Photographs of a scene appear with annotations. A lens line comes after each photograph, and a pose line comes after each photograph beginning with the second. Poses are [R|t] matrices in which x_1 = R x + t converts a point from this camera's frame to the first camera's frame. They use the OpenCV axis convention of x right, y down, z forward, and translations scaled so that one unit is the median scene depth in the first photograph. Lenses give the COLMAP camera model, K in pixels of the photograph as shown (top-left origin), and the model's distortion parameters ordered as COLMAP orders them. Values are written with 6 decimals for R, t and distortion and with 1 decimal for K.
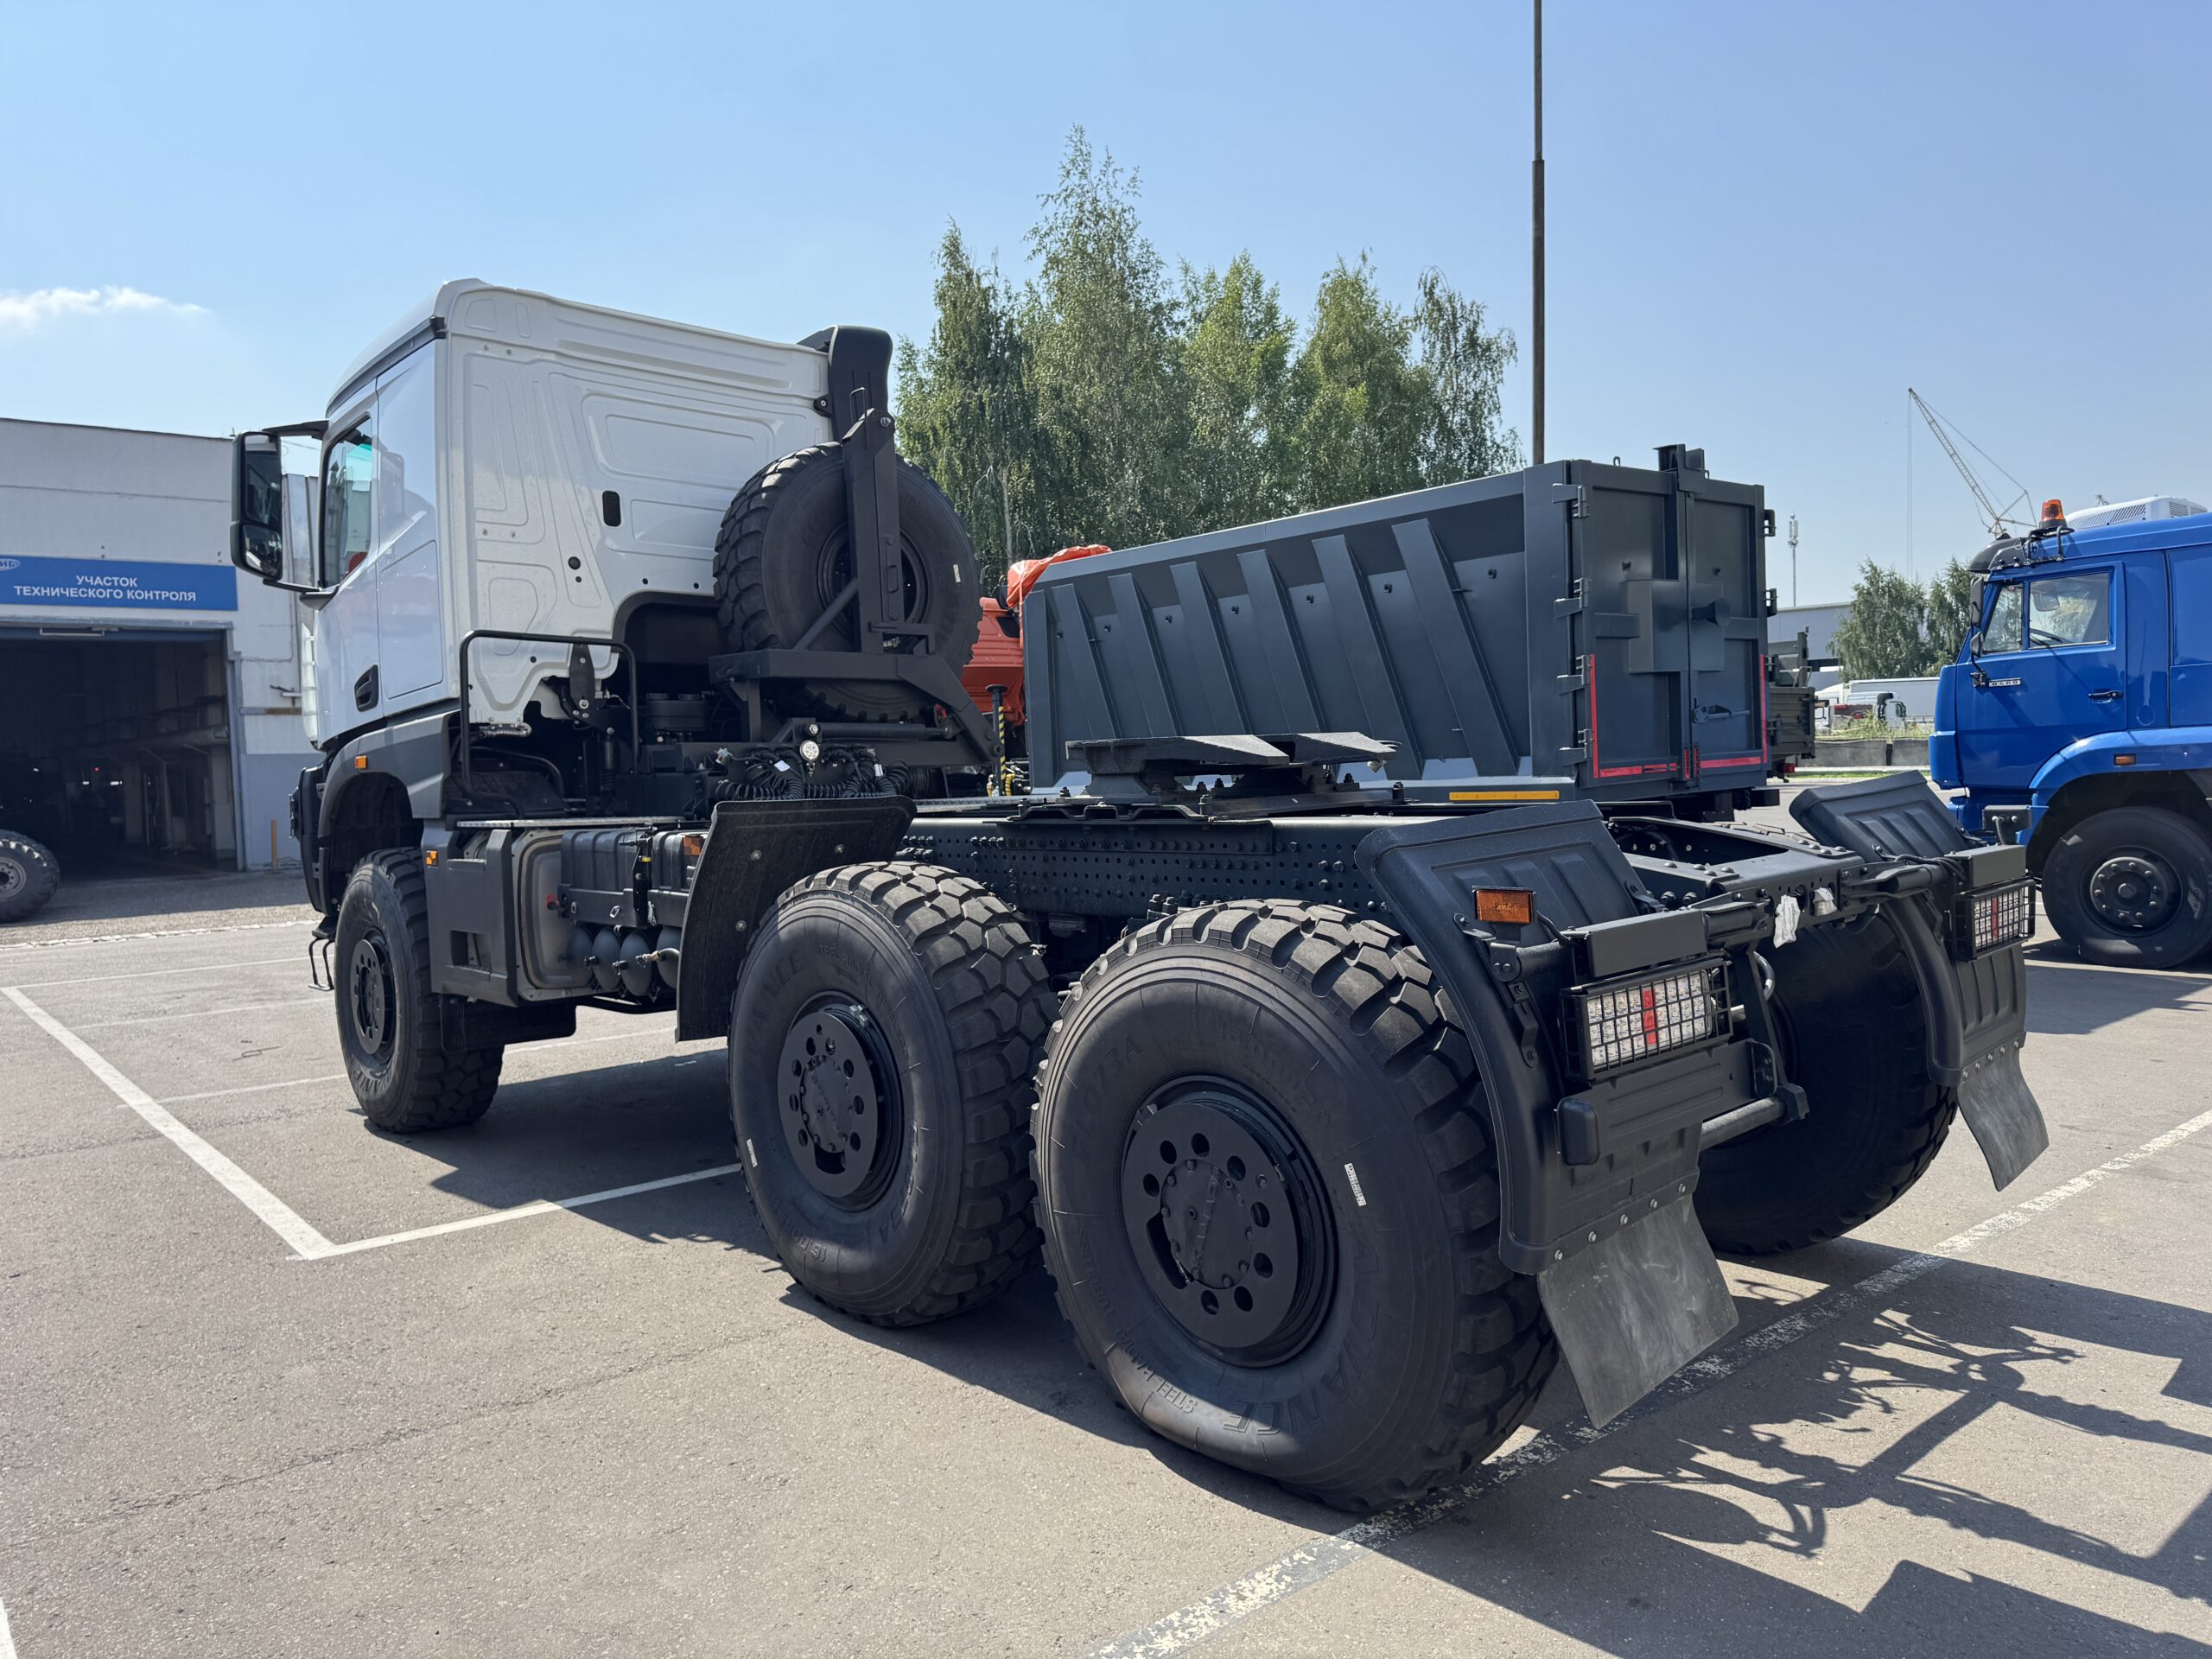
lens RADIAL K [[1506.1, 0, 1098.4], [0, 1506.1, 831.4], [0, 0, 1]] dist [-0.013334, -0.013892]
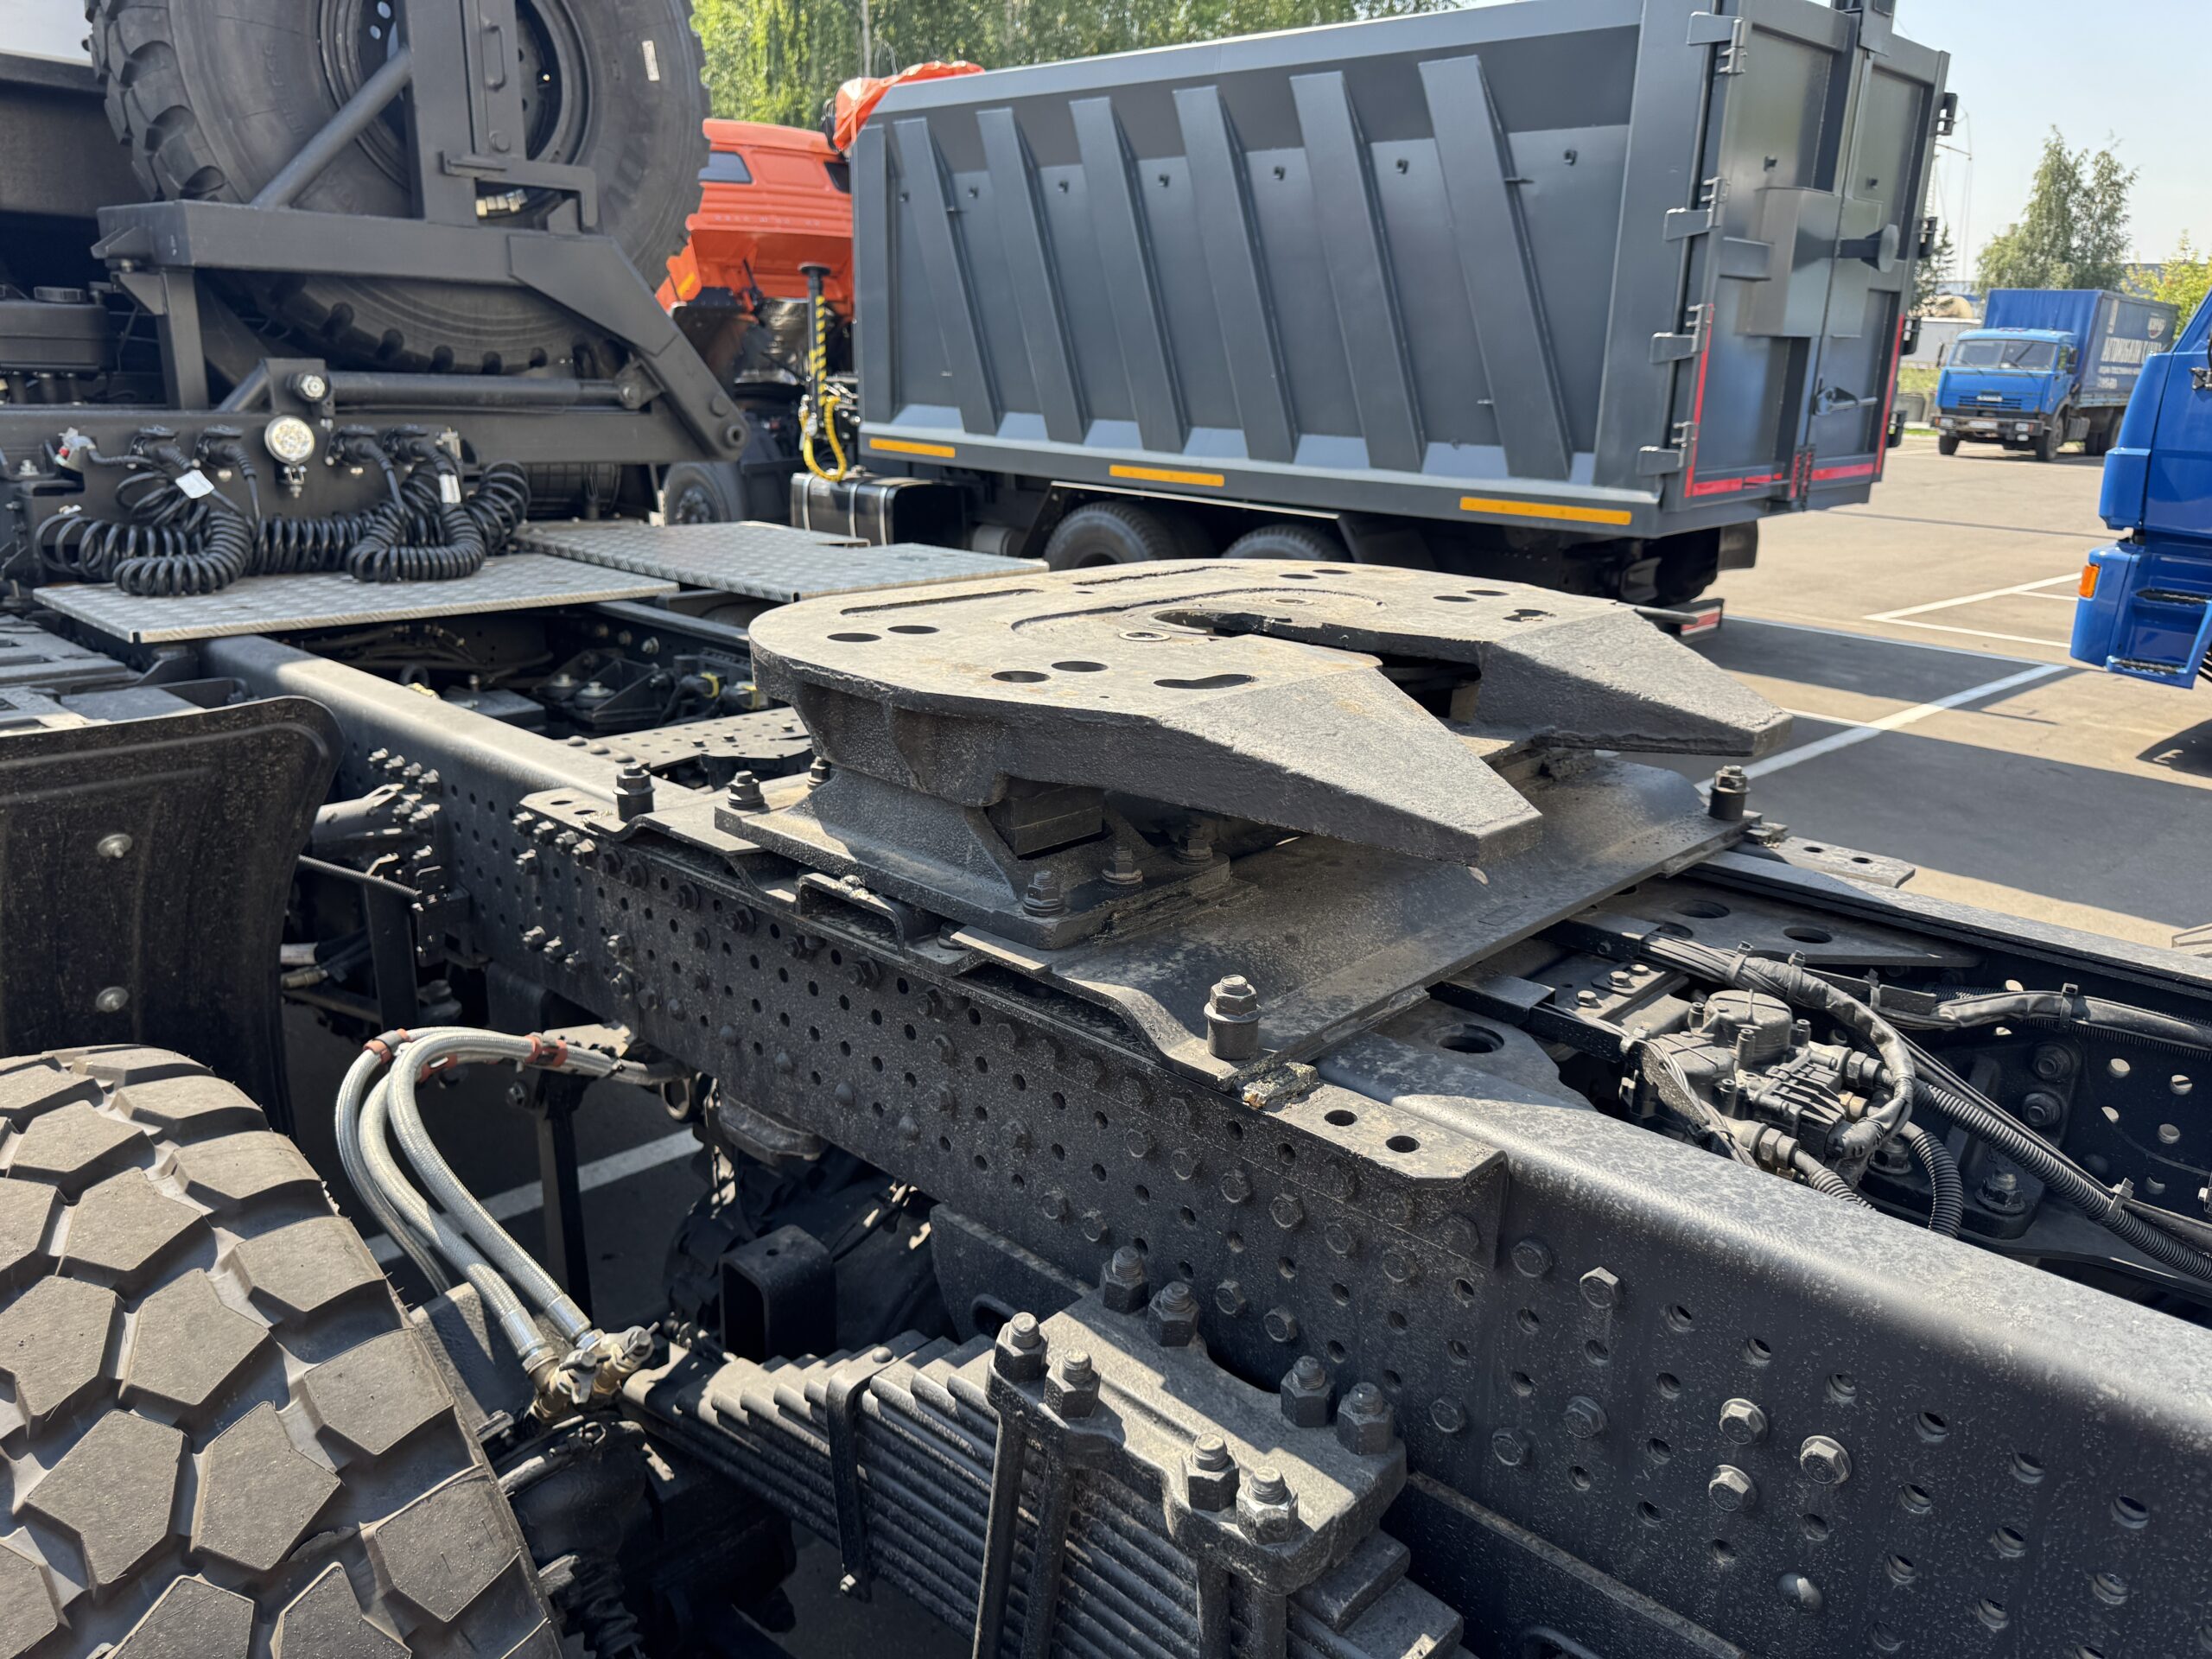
lens RADIAL K [[1506.1, 0, 1127.5], [0, 1506.1, 839.6], [0, 0, 1]] dist [-0.013334, -0.013892]
pose [[0.992769, 0.035615, 0.114637, 0.010066], [-0.065314, 0.961506, 0.266911, -0.047971], [-0.100719, -0.272468, 0.956879, 0.319209]]
